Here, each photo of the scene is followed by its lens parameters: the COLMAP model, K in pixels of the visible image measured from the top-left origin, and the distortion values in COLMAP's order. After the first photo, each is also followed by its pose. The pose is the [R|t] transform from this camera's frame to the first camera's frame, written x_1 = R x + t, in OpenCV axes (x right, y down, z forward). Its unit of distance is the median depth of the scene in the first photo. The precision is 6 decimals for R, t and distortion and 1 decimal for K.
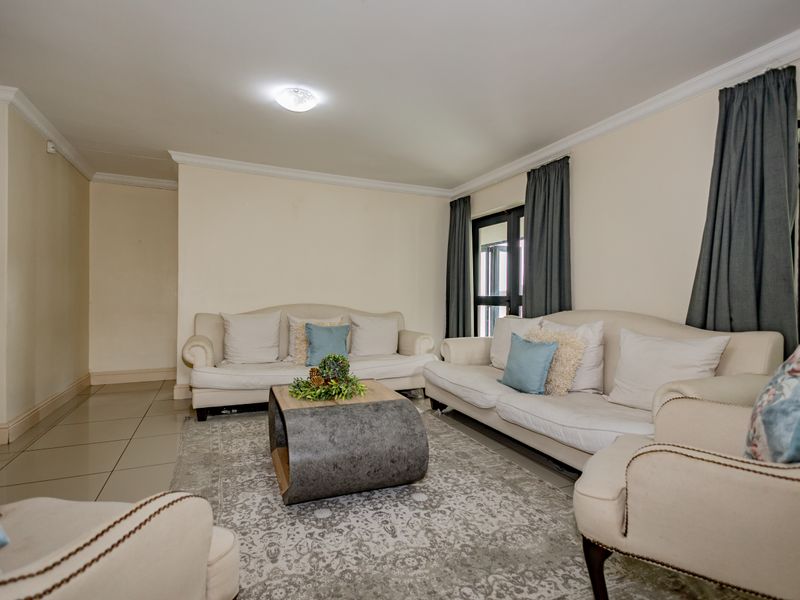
lens RADIAL K [[406.7, 0, 393.1], [0, 406.7, 301.3], [0, 0, 1]] dist [0.014541, 0.000666]
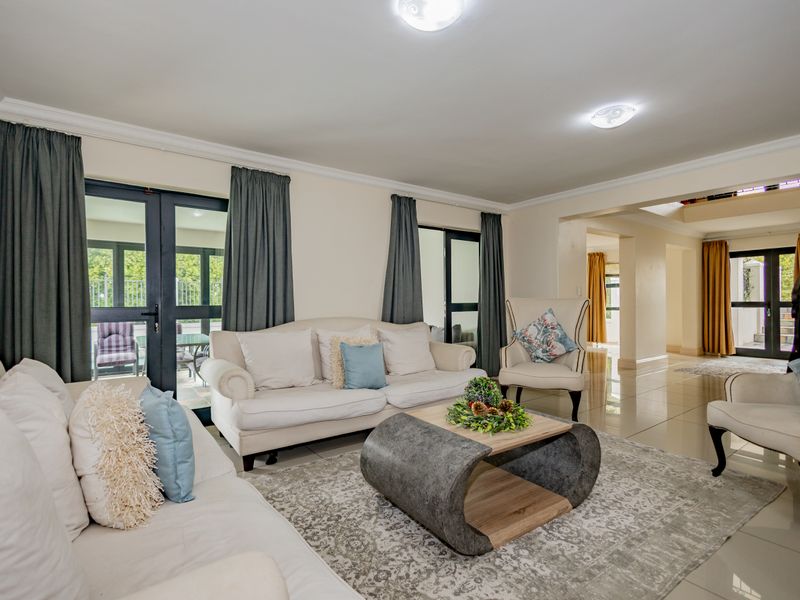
lens RADIAL K [[406.7, 0, 393.1], [0, 406.7, 301.3], [0, 0, 1]] dist [0.014541, 0.000666]
pose [[-0.212743, -0.015795, 0.976980, -0.862402], [0.010269, 0.999778, 0.018400, -0.052180], [-0.977054, 0.013947, -0.212534, 1.211040]]
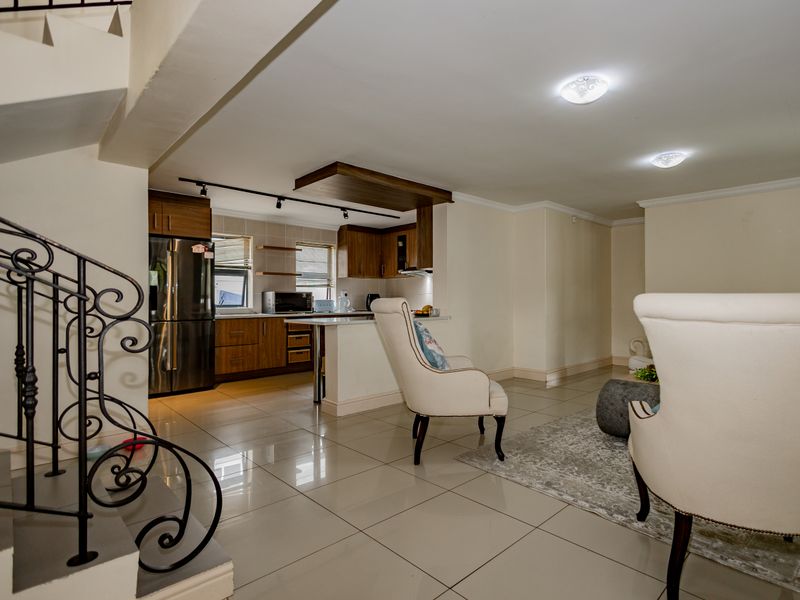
lens RADIAL K [[420.7, 0, 475.4], [0, 420.7, 298.5], [0, 0, 1]] dist [0.001835, 0.000269]
pose [[0.411615, -0.009619, -0.911307, 0.750944], [-0.004780, 0.999908, -0.012713, -0.019869], [0.911345, 0.009589, 0.411531, -0.135432]]
